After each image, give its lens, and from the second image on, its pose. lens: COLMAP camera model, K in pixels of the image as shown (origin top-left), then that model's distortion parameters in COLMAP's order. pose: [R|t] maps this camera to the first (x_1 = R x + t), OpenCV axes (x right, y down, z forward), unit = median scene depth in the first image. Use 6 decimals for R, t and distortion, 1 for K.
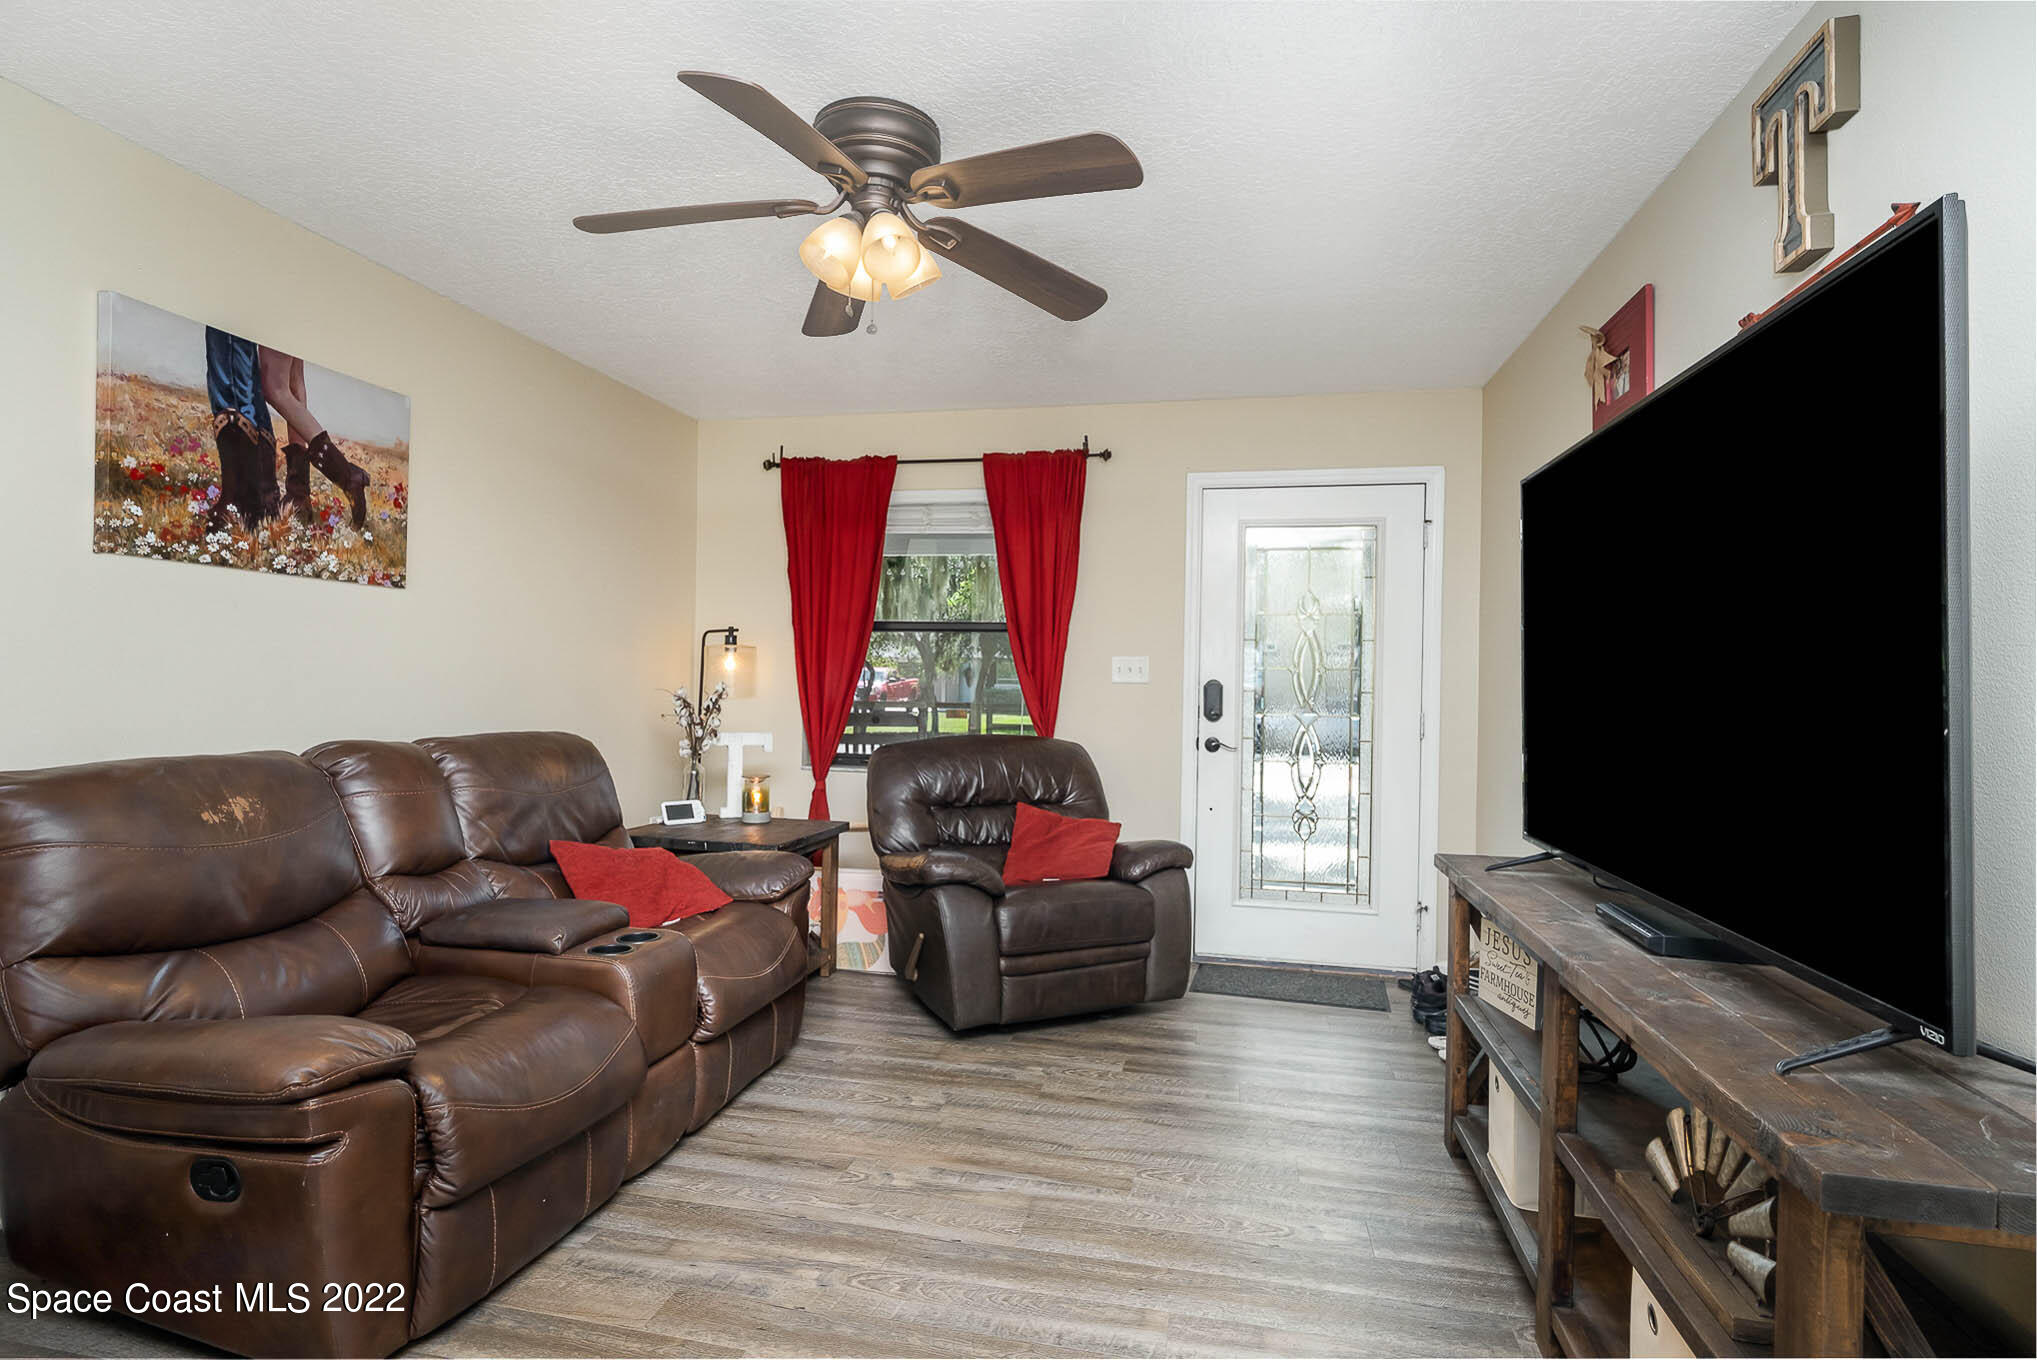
lens RADIAL K [[1057.0, 0, 994.2], [0, 1057.0, 686.4], [0, 0, 1]] dist [0.010430, -0.001566]
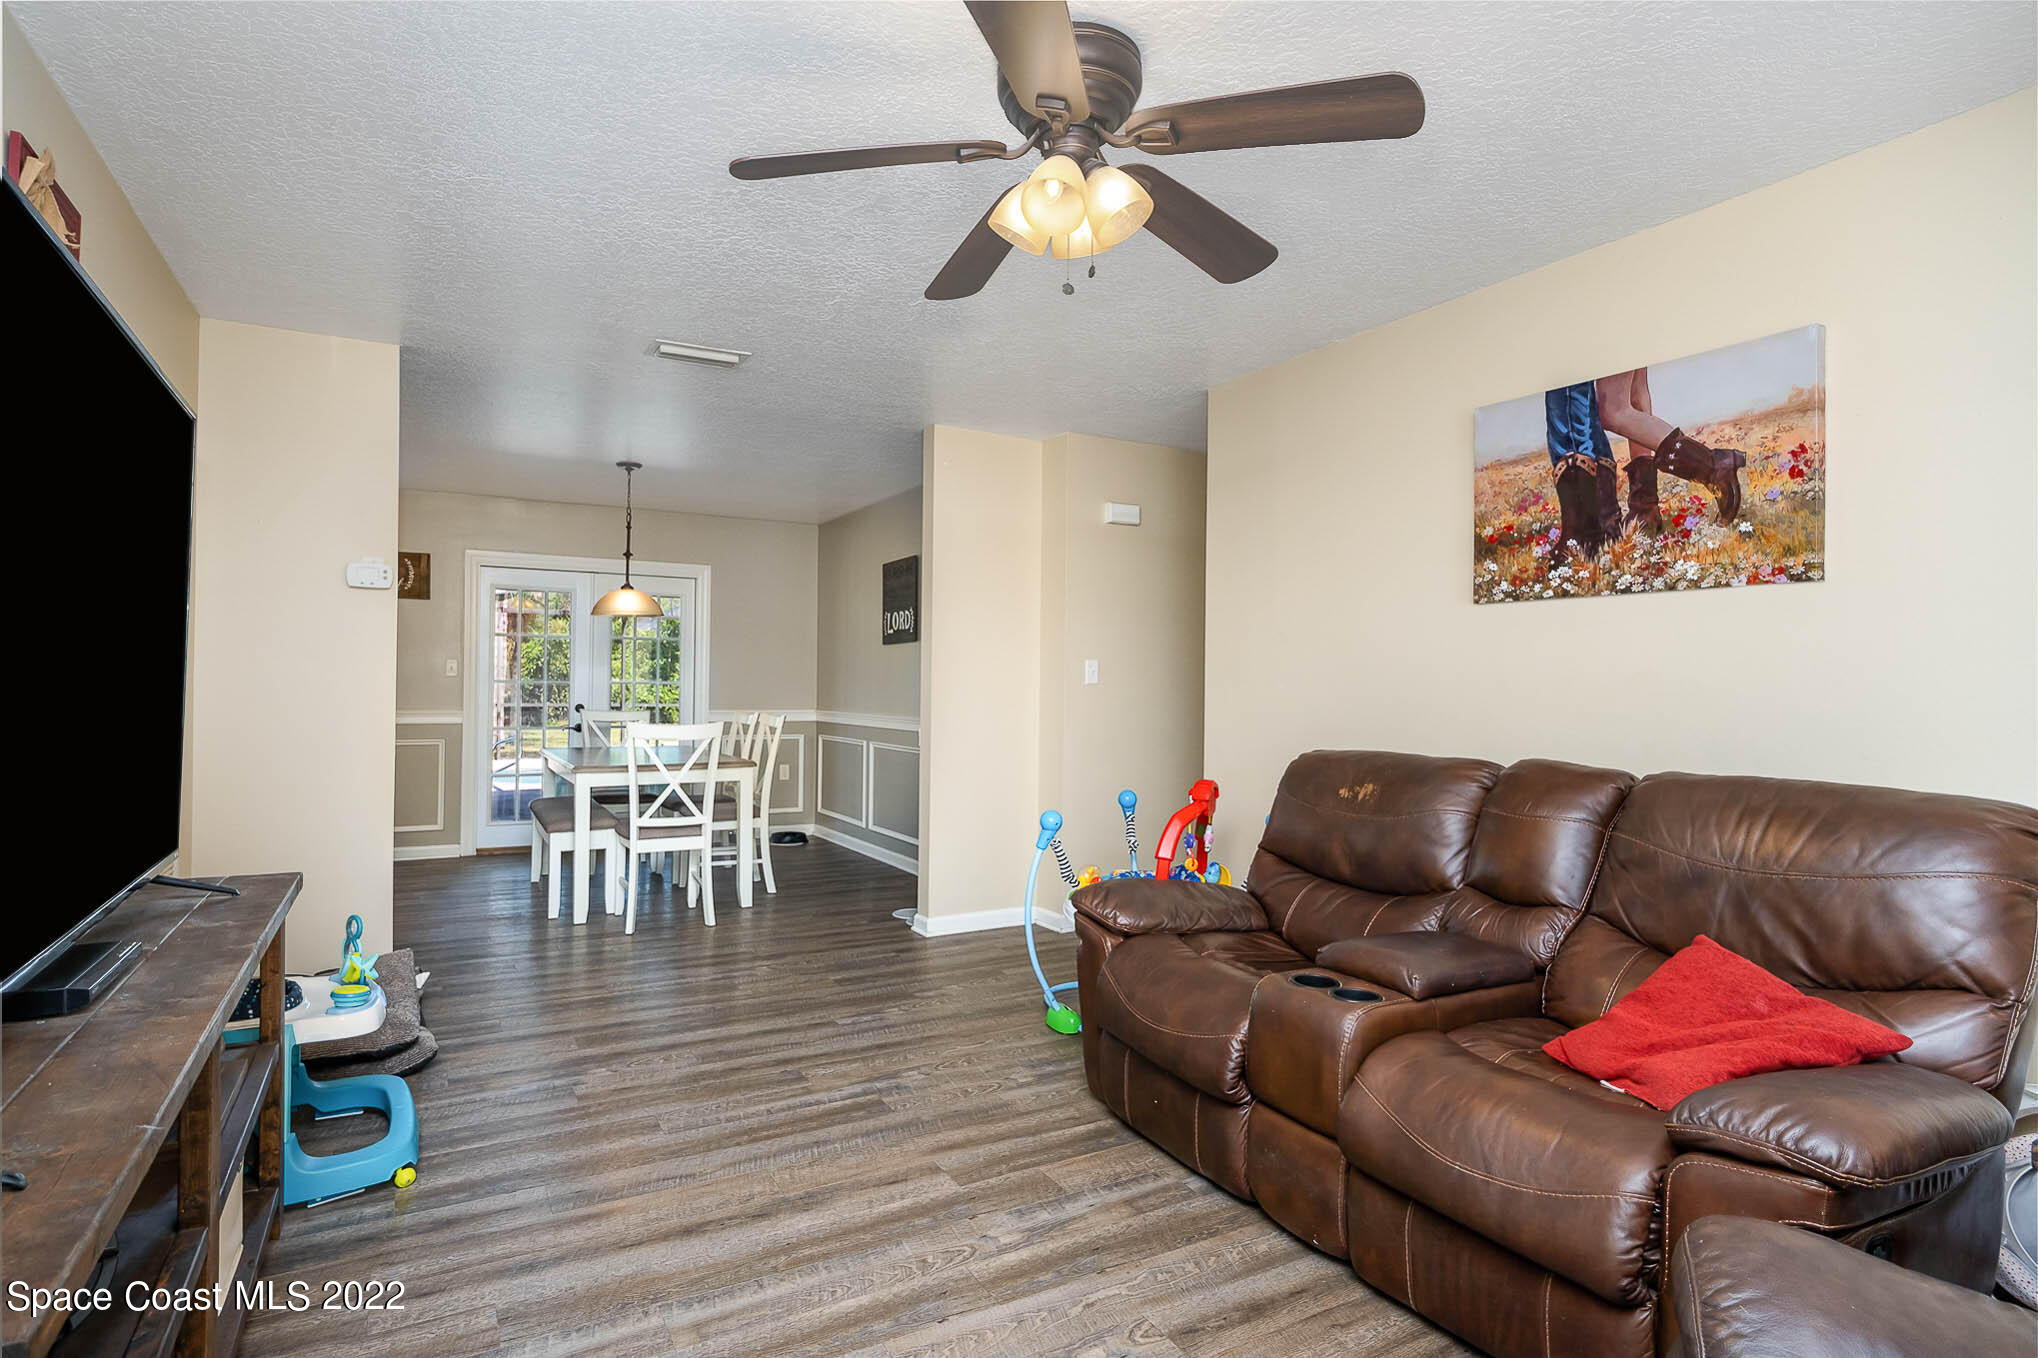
lens RADIAL K [[1057.5, 0, 994.6], [0, 1057.5, 685.4], [0, 0, 1]] dist [0.010430, -0.001566]
pose [[-0.748198, -0.022997, -0.663077, 0.443904], [-0.025278, 0.999662, -0.006148, 0.000550], [0.662994, 0.012161, -0.748526, 1.414890]]
